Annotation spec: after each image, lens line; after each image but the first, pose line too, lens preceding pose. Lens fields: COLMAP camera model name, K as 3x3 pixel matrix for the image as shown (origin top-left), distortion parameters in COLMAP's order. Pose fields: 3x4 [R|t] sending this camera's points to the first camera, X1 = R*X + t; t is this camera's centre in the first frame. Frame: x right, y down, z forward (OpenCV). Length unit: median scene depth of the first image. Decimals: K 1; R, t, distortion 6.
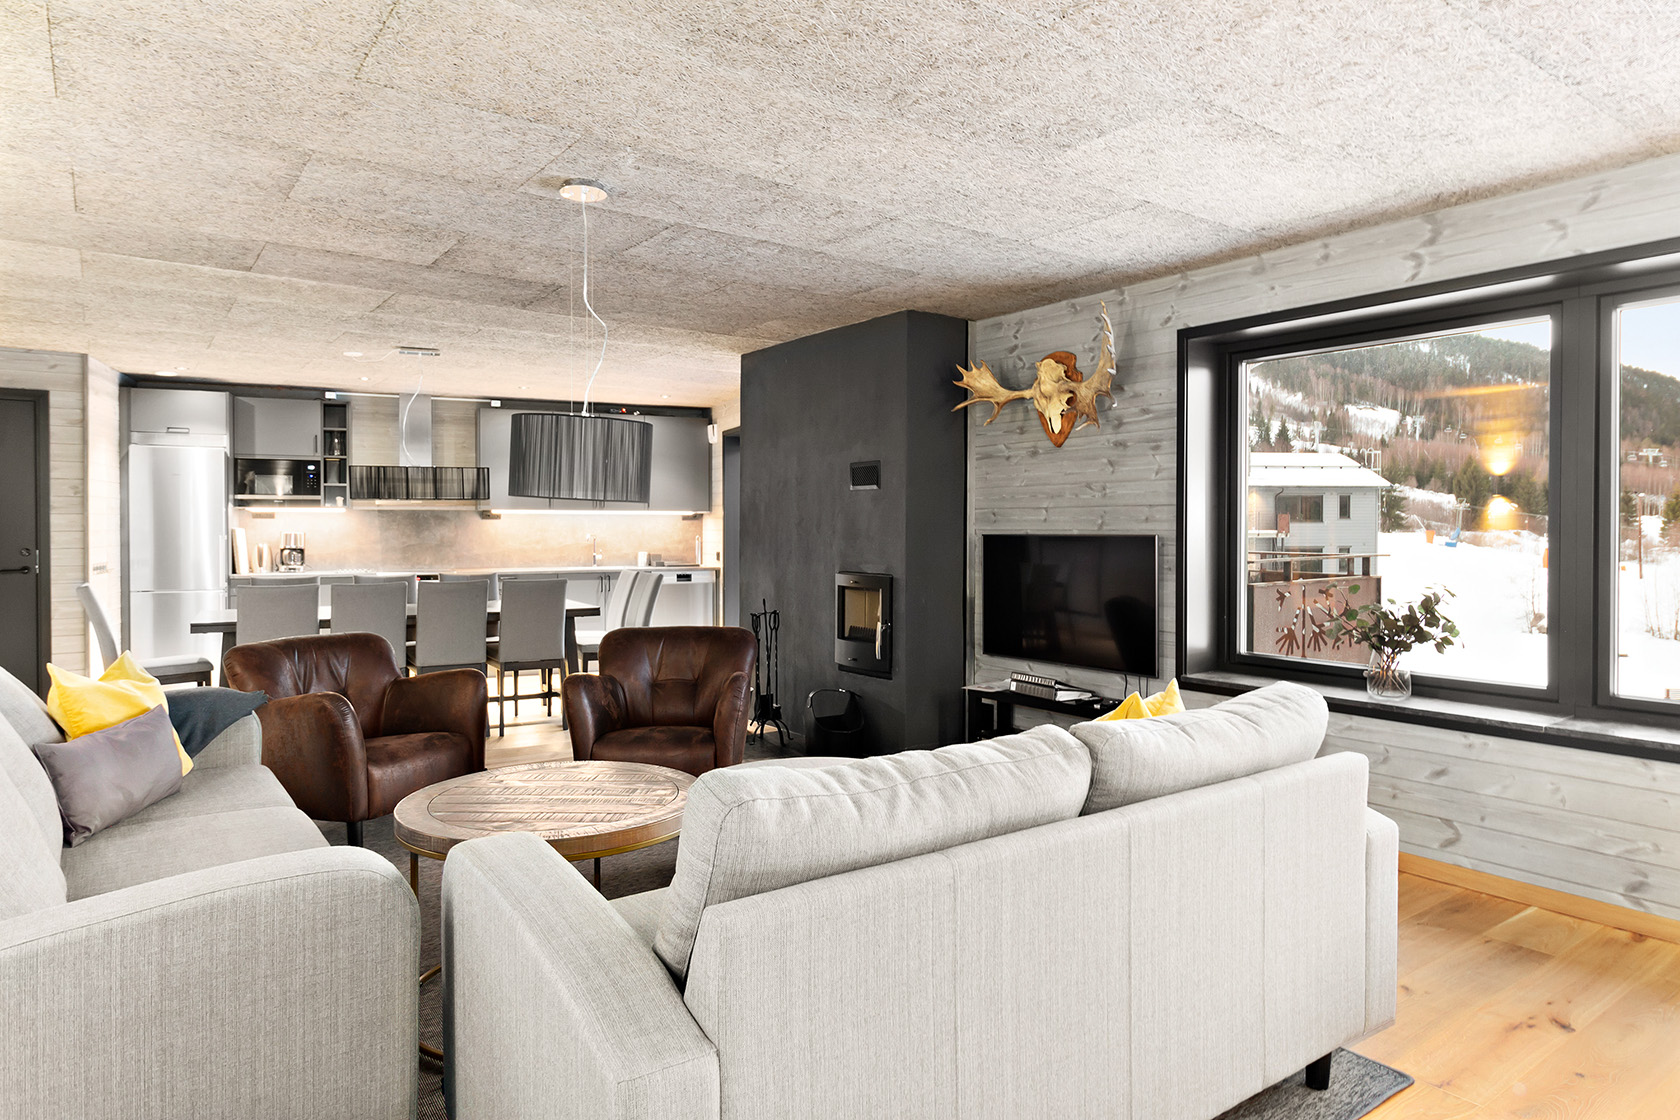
lens RADIAL K [[1025.6, 0, 853.6], [0, 1025.6, 547.6], [0, 0, 1]] dist [0.000602, 0.002847]
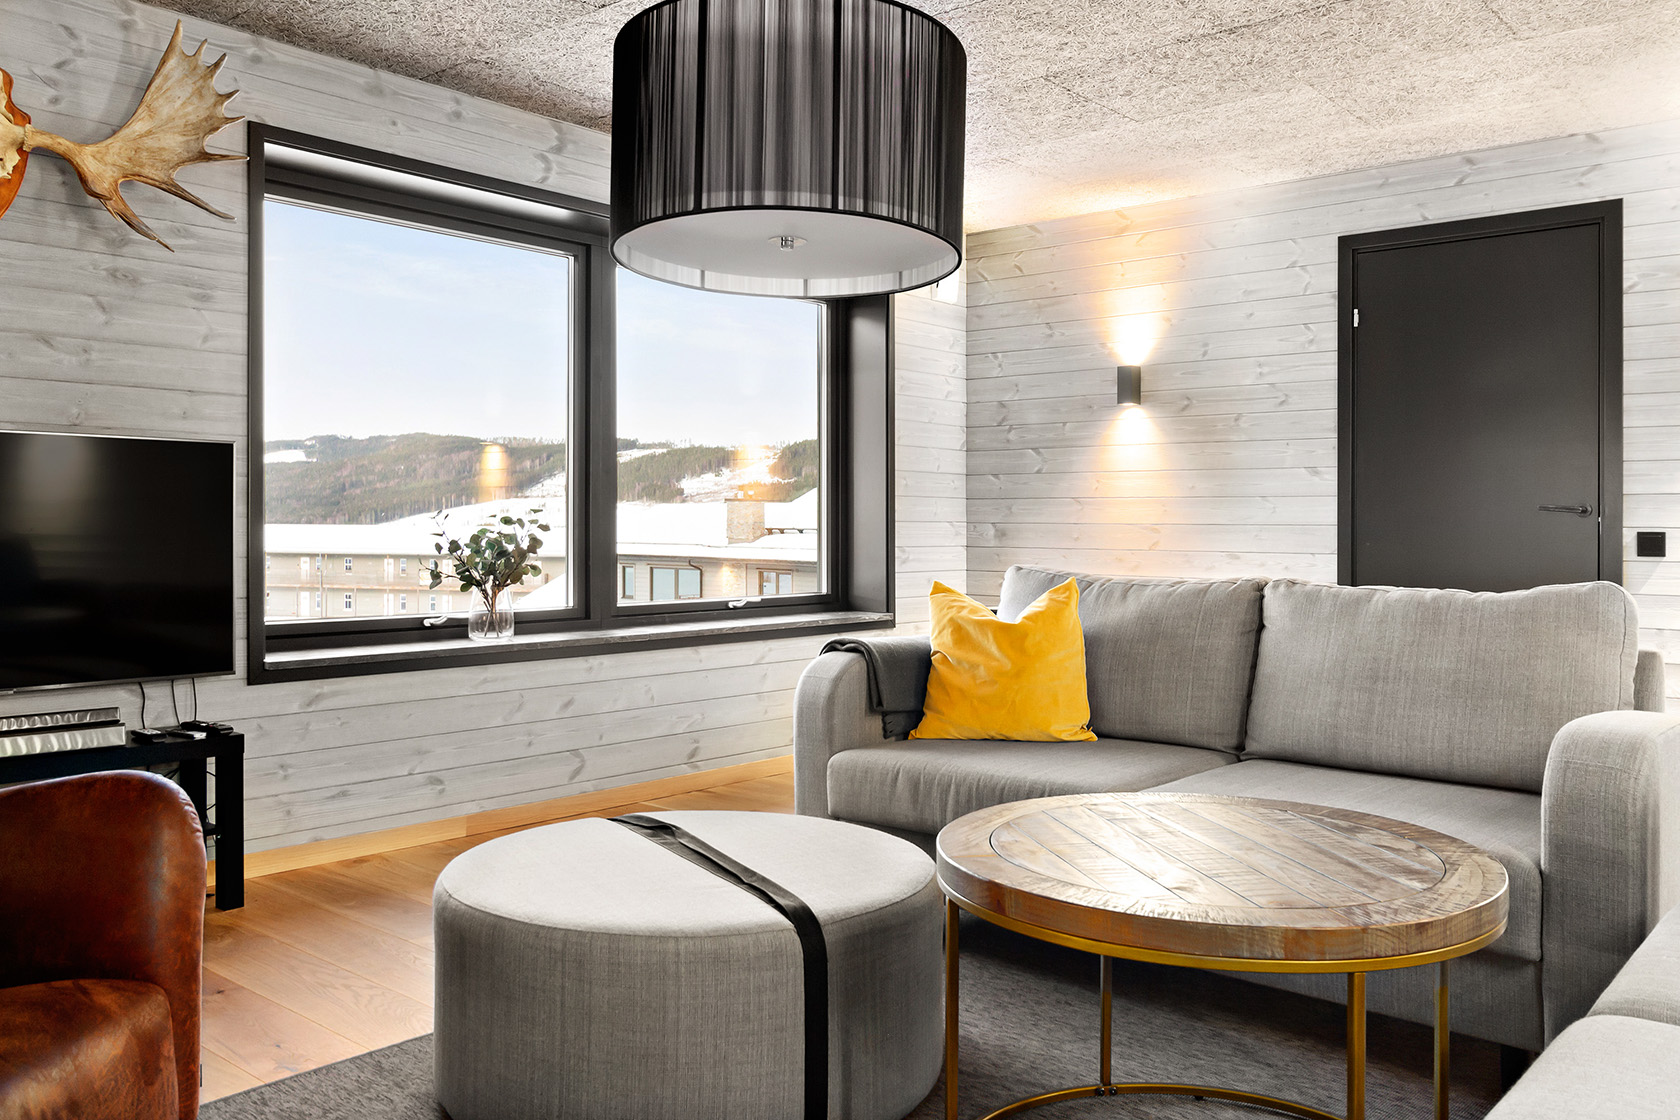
lens RADIAL K [[1325.3, 0, 839.4], [0, 1325.3, 518.4], [0, 0, 1]] dist [-0.003913, 0.003679]
pose [[-0.217863, -0.000117, 0.975979, -0.641876], [0.009964, 0.999948, 0.002344, 0.040847], [-0.975928, 0.010235, -0.217851, 0.935306]]
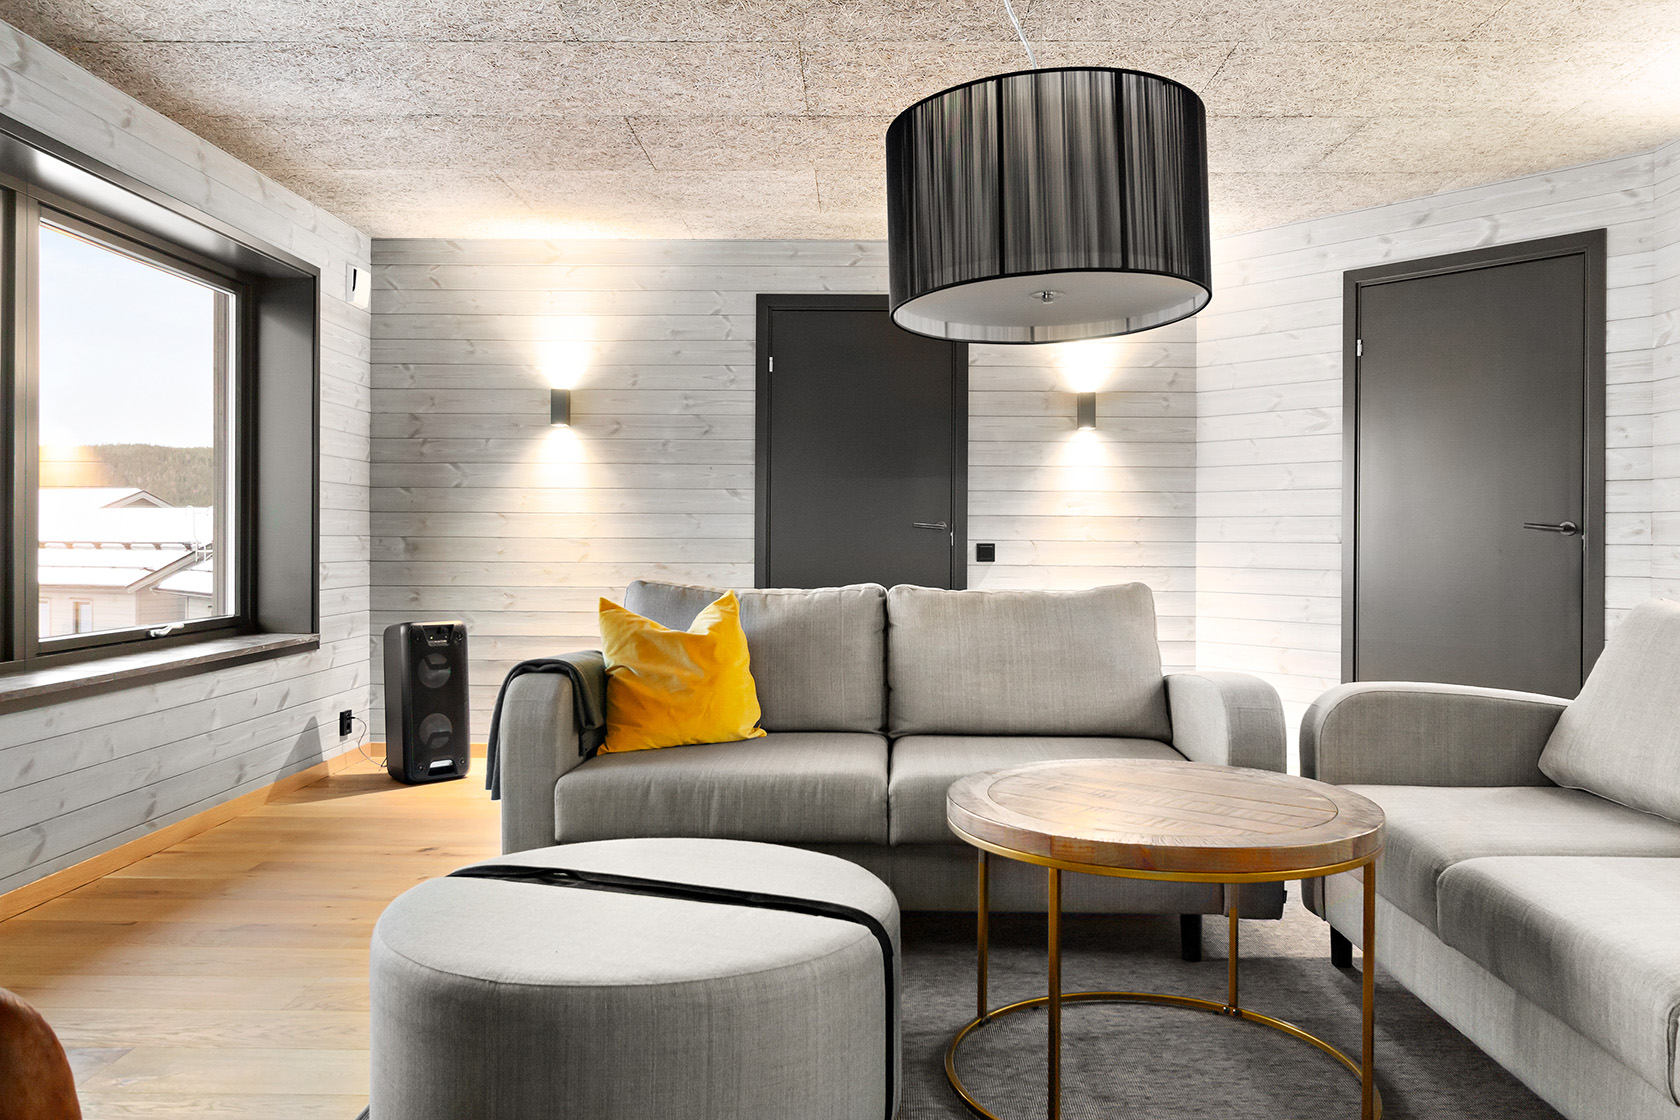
lens RADIAL K [[1243.1, 0, 844.2], [0, 1243.1, 528.3], [0, 0, 1]] dist [-0.001610, 0.003572]
pose [[-0.793168, -0.002267, 0.608999, -0.439139], [0.003655, 0.999957, 0.008483, 0.031602], [-0.608992, 0.008954, -0.793126, 1.250283]]
